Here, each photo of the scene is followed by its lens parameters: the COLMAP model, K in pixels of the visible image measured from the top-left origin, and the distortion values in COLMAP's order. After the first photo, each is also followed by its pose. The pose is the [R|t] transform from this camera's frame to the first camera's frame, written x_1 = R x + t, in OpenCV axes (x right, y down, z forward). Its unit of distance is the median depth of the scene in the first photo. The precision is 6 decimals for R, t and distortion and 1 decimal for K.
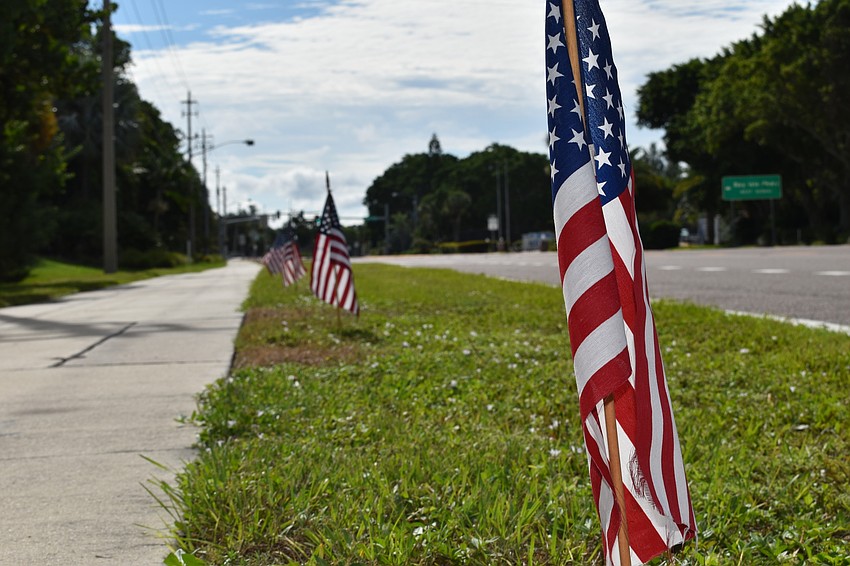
lens RADIAL K [[1739.7, 0, 425.0], [0, 1739.7, 283.0], [0, 0, 1]] dist [0.050481, 0.019242]
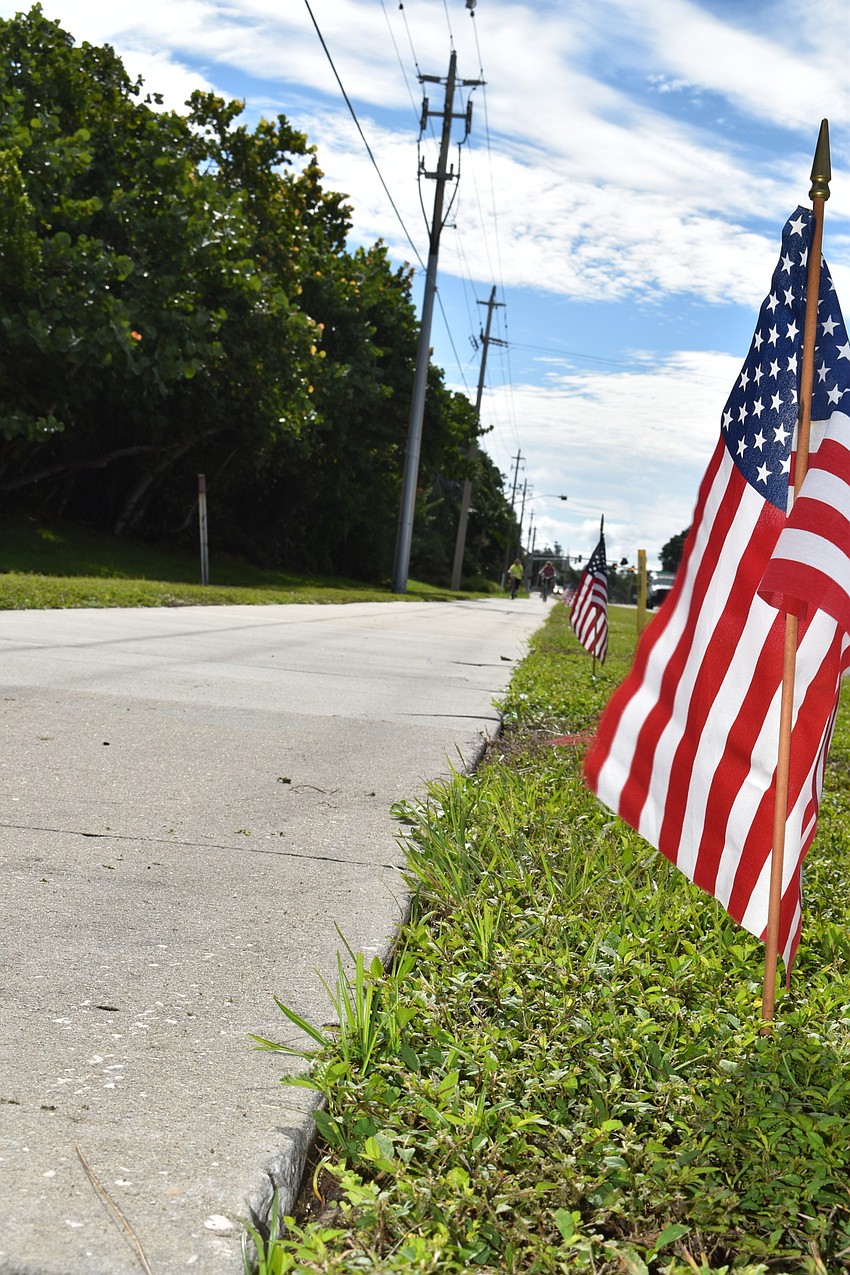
lens RADIAL K [[1688.4, 0, 425.0], [0, 1688.4, 637.5], [0, 0, 1]] dist [-0.043564, 0.020345]
pose [[0.975666, 0.140976, -0.167934, 0.009770], [-0.139316, 0.990011, 0.021686, 0.001501], [0.169314, 0.002237, 0.985560, -0.105271]]
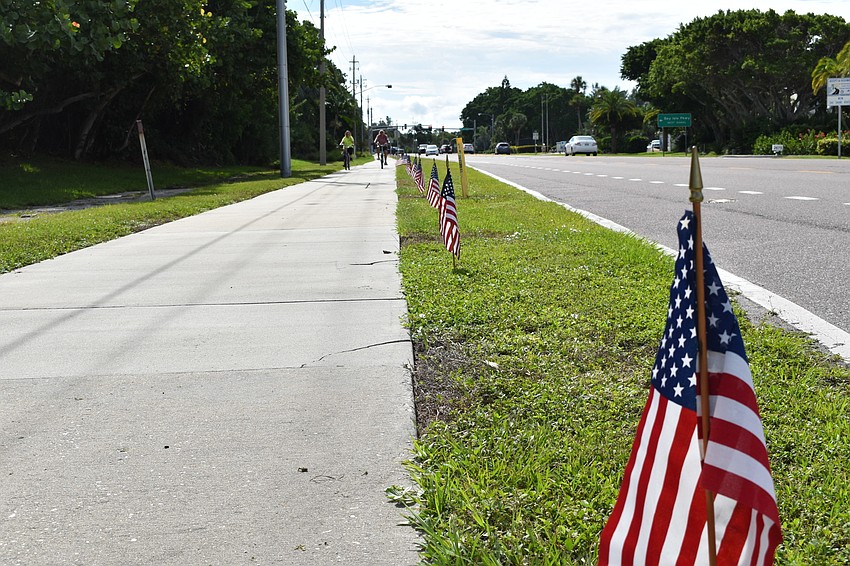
lens RADIAL K [[1186.7, 0, 425.0], [0, 1186.7, 283.0], [0, 0, 1]] dist [-0.030284, 0.012781]
pose [[0.997639, 0.021406, -0.065259, 0.008746], [-0.015131, 0.995345, 0.095182, -0.000567], [0.066993, -0.093970, 0.993318, -0.105520]]
